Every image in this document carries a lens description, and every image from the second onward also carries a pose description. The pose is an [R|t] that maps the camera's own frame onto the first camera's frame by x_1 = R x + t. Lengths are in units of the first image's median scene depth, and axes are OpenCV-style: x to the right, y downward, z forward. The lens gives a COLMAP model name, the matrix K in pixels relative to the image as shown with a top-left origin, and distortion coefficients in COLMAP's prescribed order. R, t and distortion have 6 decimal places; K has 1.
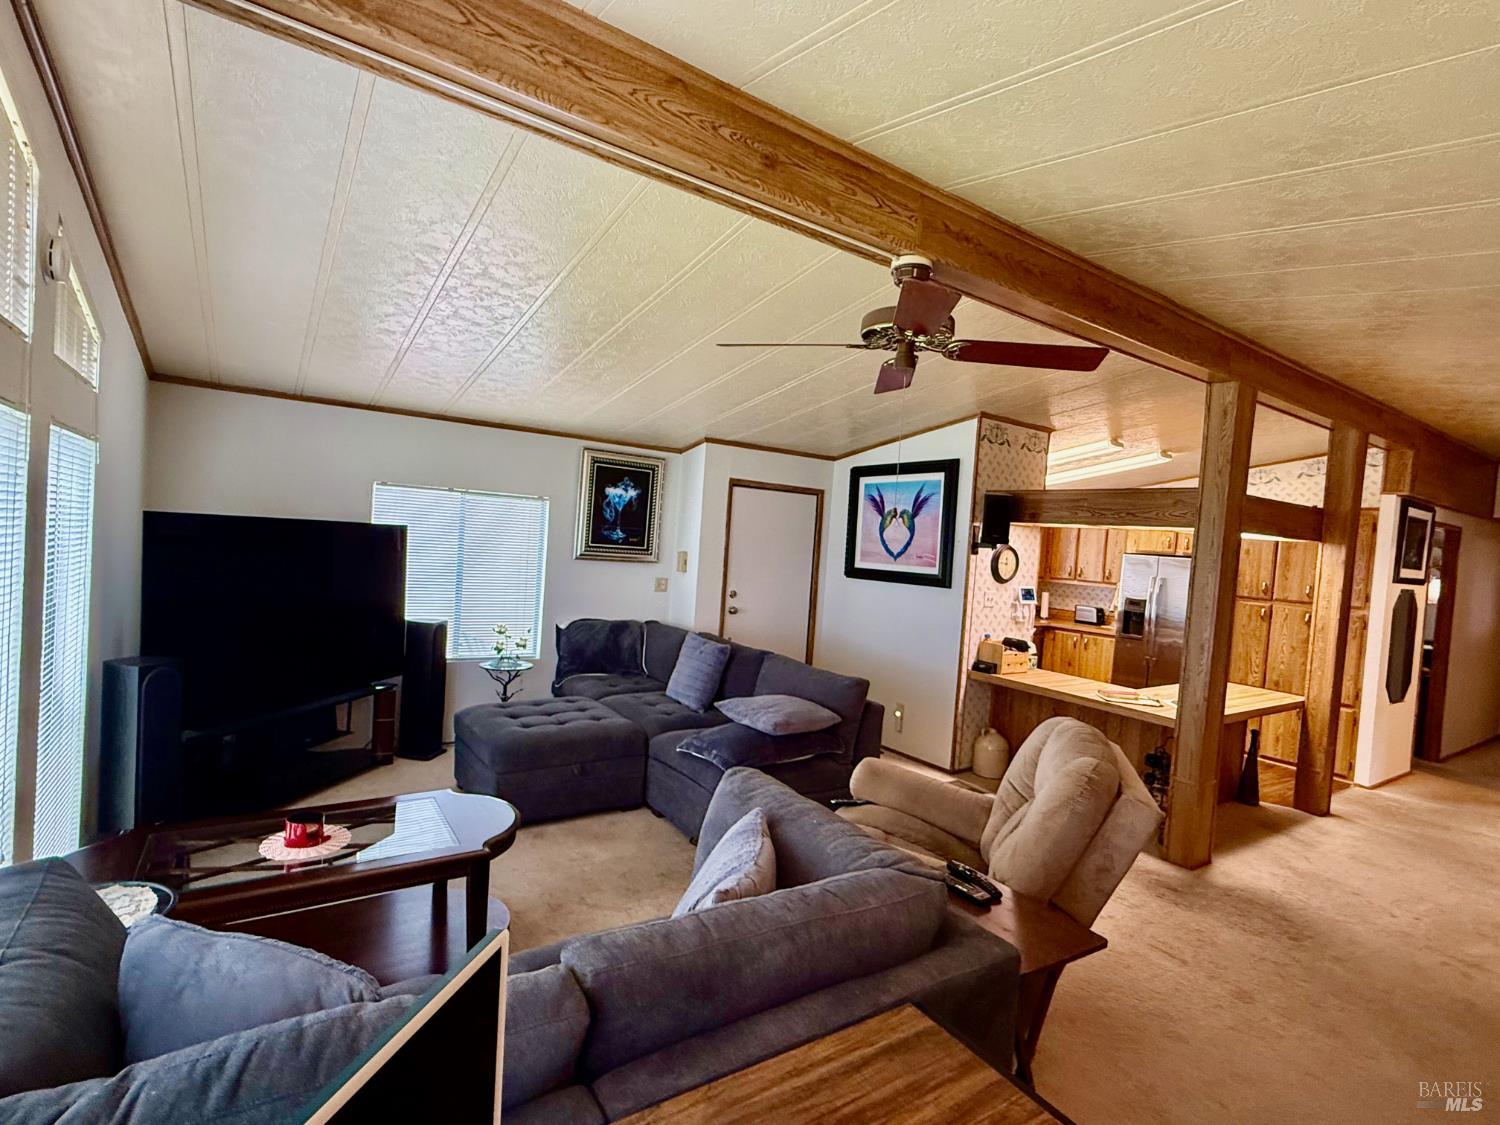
lens RADIAL K [[736.2, 0, 752.9], [0, 736.2, 567.9], [0, 0, 1]] dist [0.002470, -0.001571]
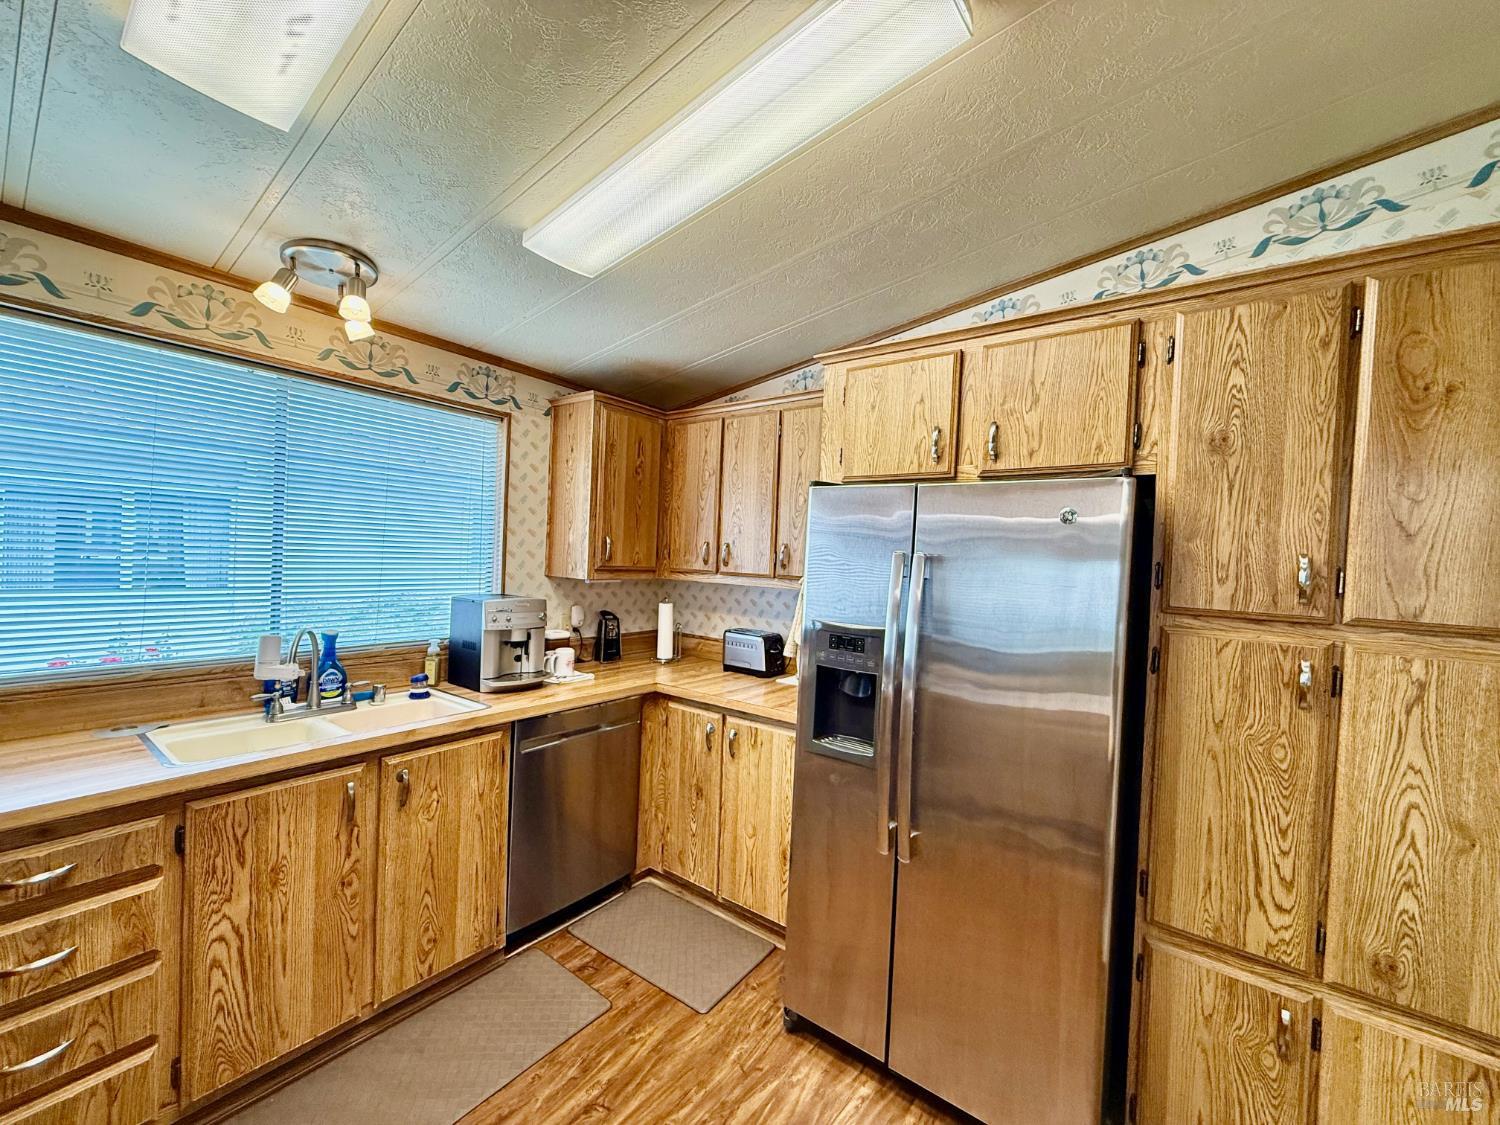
lens RADIAL K [[596.2, 0, 745.3], [0, 596.2, 565.6], [0, 0, 1]] dist [-0.000282, 0.000463]
pose [[0.950197, -0.033751, 0.309817, 0.512849], [0.035338, 0.999375, 0.000489, 0.018669], [-0.309640, 0.010484, 0.950796, 0.988798]]
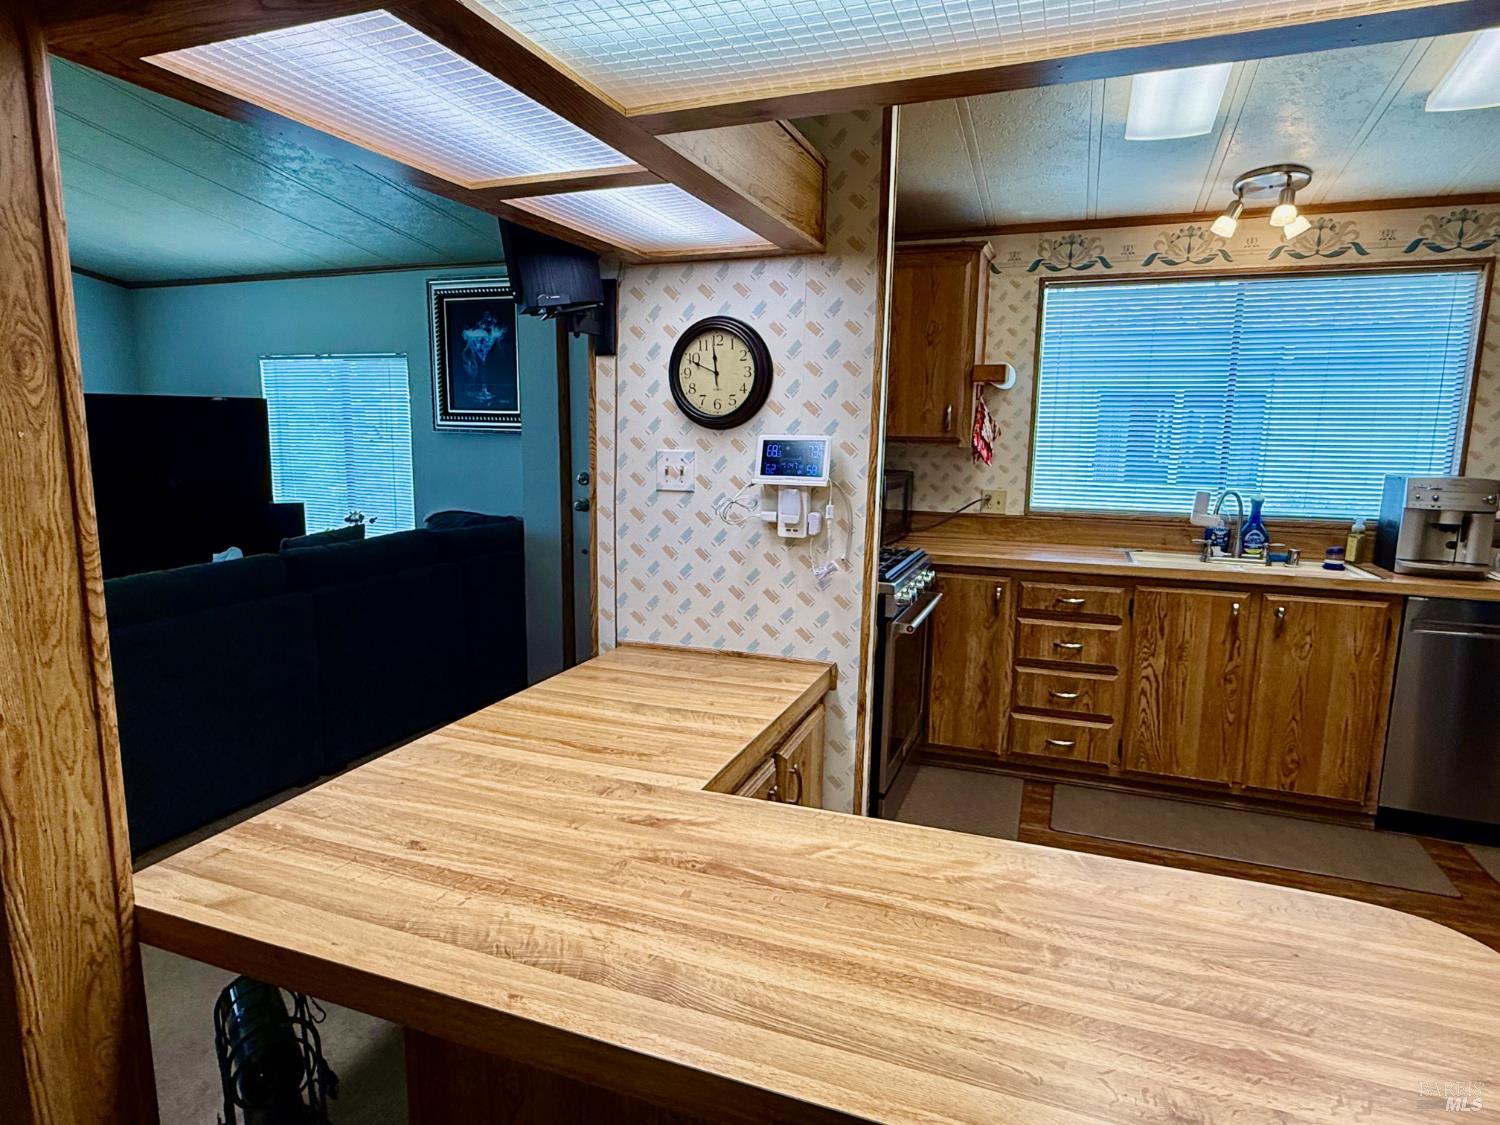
lens RADIAL K [[865.9, 0, 751.7], [0, 865.9, 566.6], [0, 0, 1]] dist [0.002715, 0.000139]
pose [[0.564359, 0.069974, -0.822558, 0.696711], [-0.009269, 0.996876, 0.078443, 0.054797], [0.825477, -0.036646, 0.563244, 0.759934]]
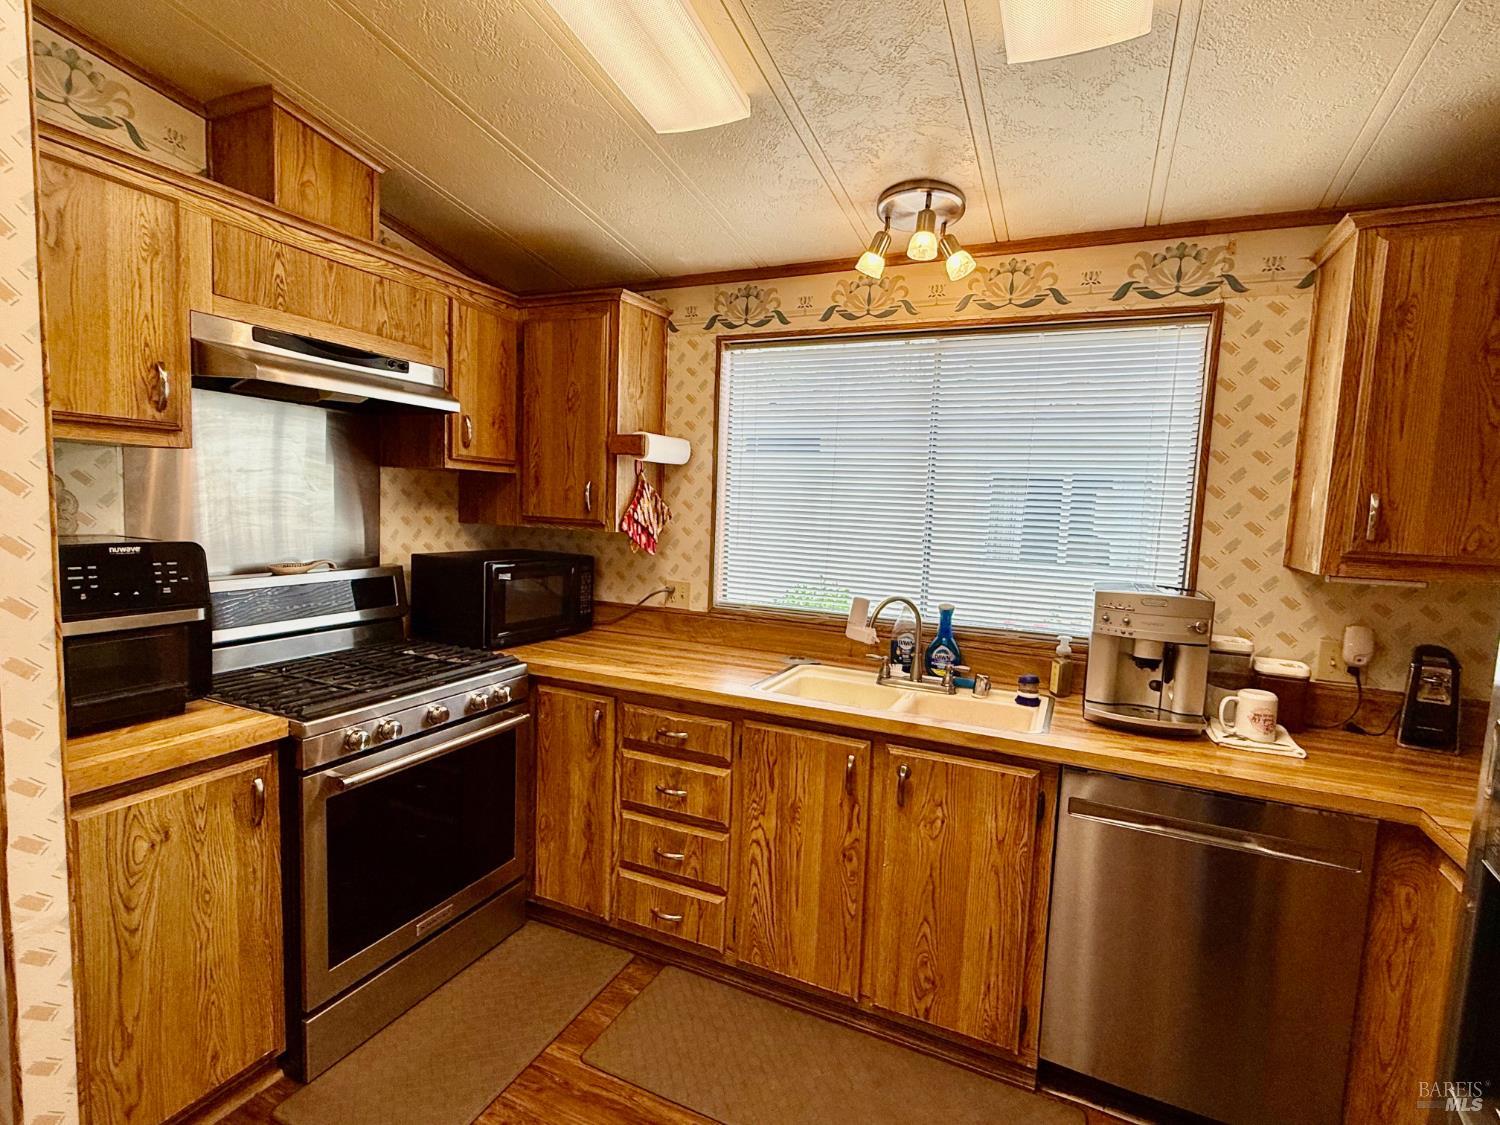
lens RADIAL K [[736.2, 0, 750.6], [0, 736.2, 567.3], [0, 0, 1]] dist [0.002470, -0.001571]
pose [[0.507129, 0.032179, -0.861269, 0.690518], [-0.036498, 0.999208, 0.015842, 0.026089], [0.861097, 0.023400, 0.507902, 1.110128]]
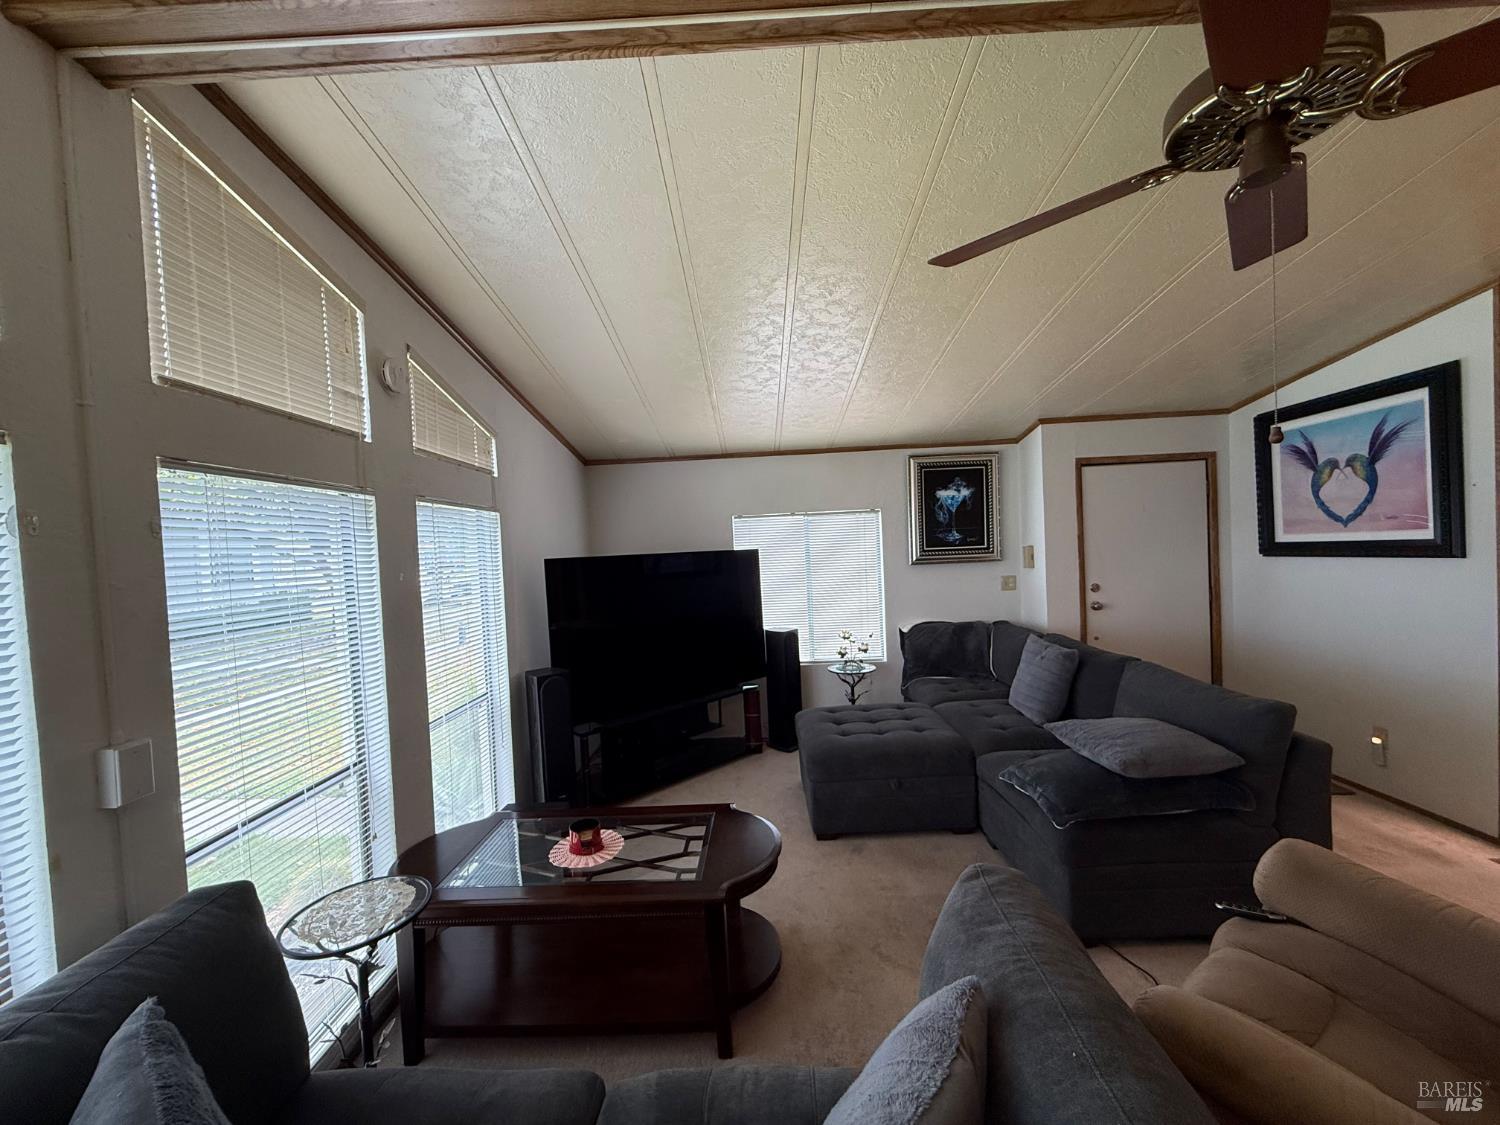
lens RADIAL K [[596.2, 0, 747.0], [0, 596.2, 565.9], [0, 0, 1]] dist [-0.000282, 0.000463]
pose [[0.808286, -0.088105, -0.582161, 0.058270], [0.079946, 0.996007, -0.039738, 0.004721], [0.583337, -0.014421, 0.812102, 0.187681]]
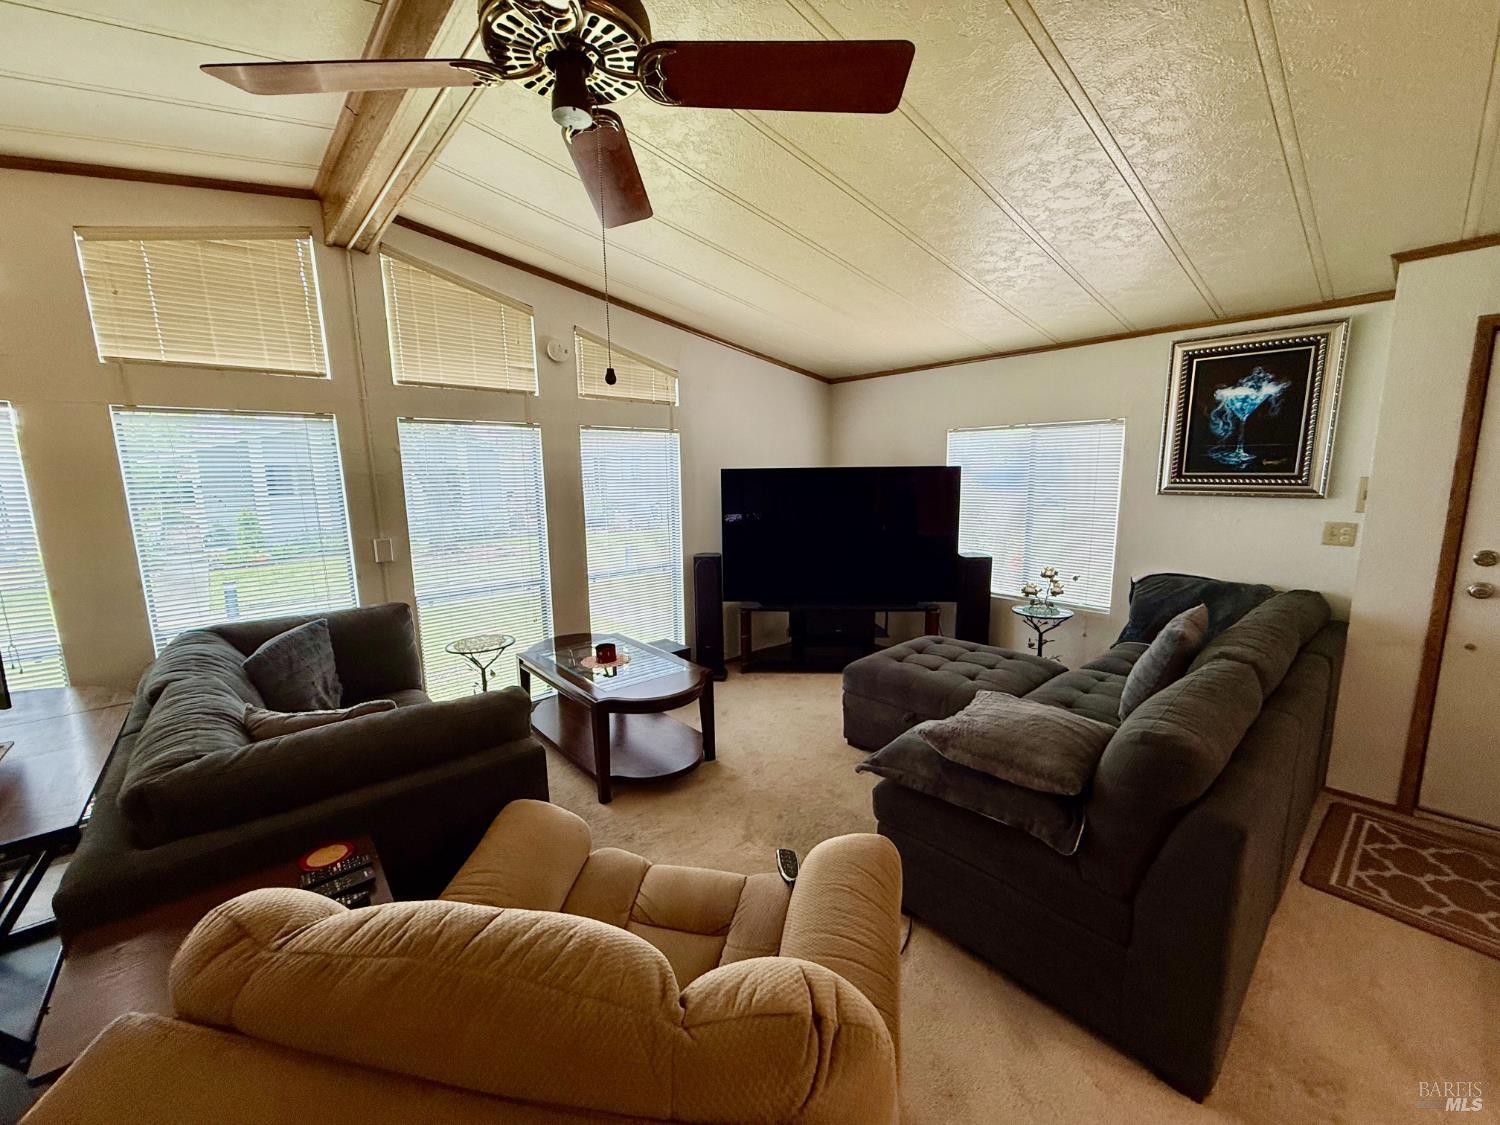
lens RADIAL K [[596.2, 0, 748.8], [0, 596.2, 565.3], [0, 0, 1]] dist [-0.000282, 0.000463]
pose [[0.128703, 0.089180, -0.987665, 0.324402], [-0.015190, 0.996009, 0.087954, 0.013797], [0.991567, 0.003683, 0.129544, 0.496537]]
